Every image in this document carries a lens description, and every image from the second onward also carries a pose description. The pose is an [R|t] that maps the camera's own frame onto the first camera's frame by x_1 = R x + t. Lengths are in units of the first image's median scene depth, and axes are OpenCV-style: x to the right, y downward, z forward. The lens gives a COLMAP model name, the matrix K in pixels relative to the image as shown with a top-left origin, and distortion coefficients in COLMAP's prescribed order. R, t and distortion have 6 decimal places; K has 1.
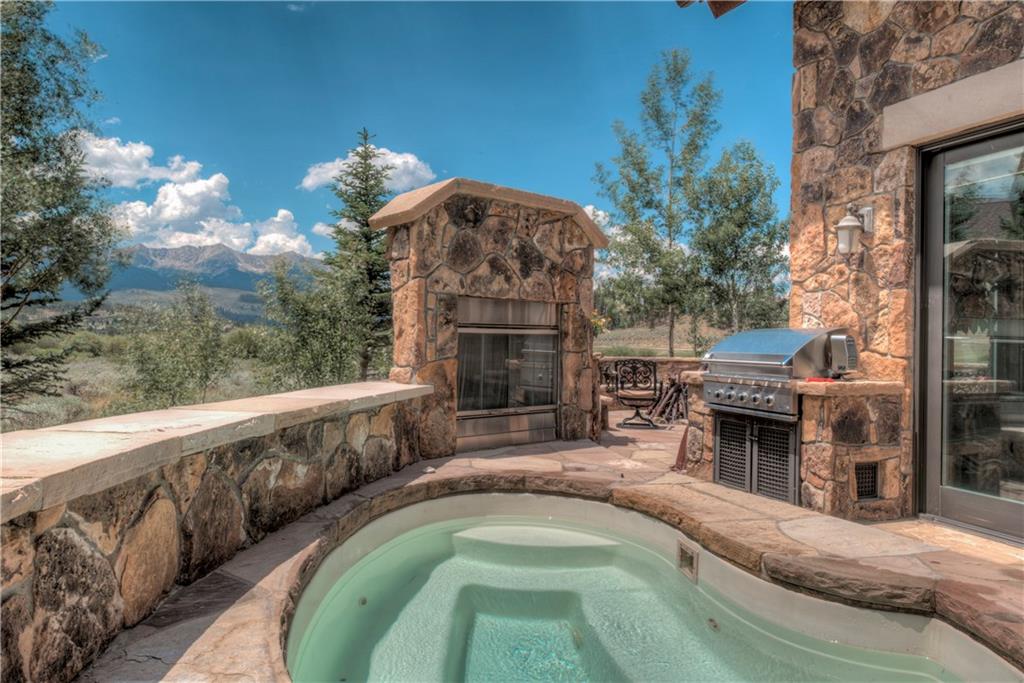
lens RADIAL K [[672.8, 0, 514.1], [0, 672.8, 337.5], [0, 0, 1]] dist [0.003762, -0.006604]
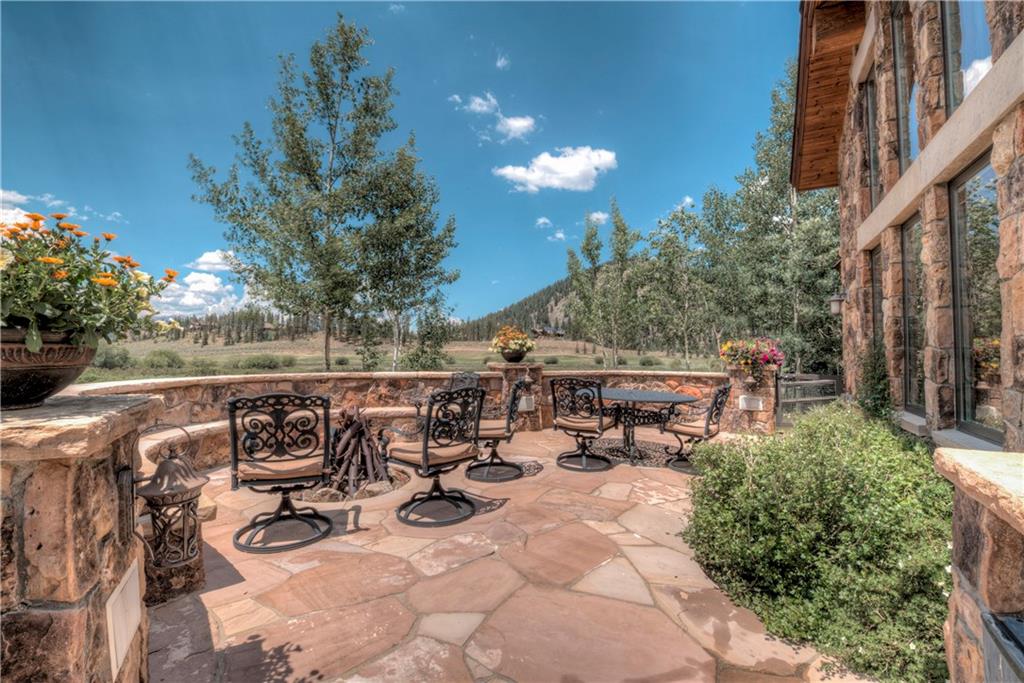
lens RADIAL K [[418.3, 0, 507.0], [0, 418.3, 338.6], [0, 0, 1]] dist [-0.019418, -0.001557]
pose [[0.778060, 0.034175, 0.627259, 0.090993], [-0.018743, 0.999337, -0.031198, 0.001965], [-0.627910, 0.012517, 0.778186, 0.517188]]
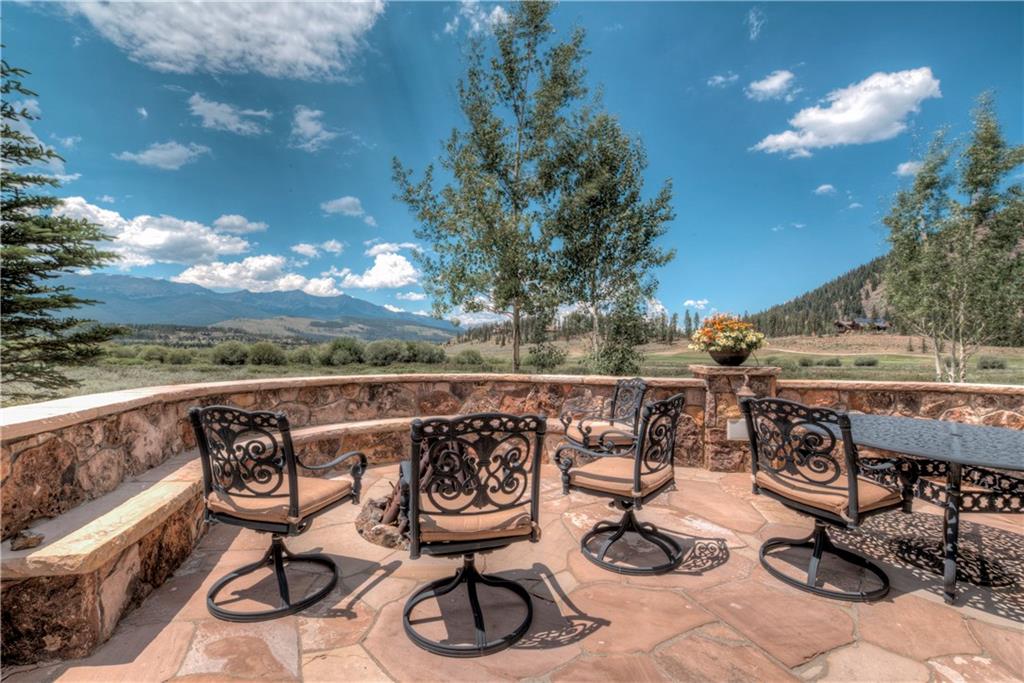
lens RADIAL K [[418.3, 0, 519.3], [0, 418.3, 338.9], [0, 0, 1]] dist [-0.019418, -0.001557]
pose [[0.996593, 0.014765, 0.081146, 0.226050], [-0.013322, 0.999744, -0.018295, 0.001681], [-0.081395, 0.017152, 0.996534, 0.587829]]
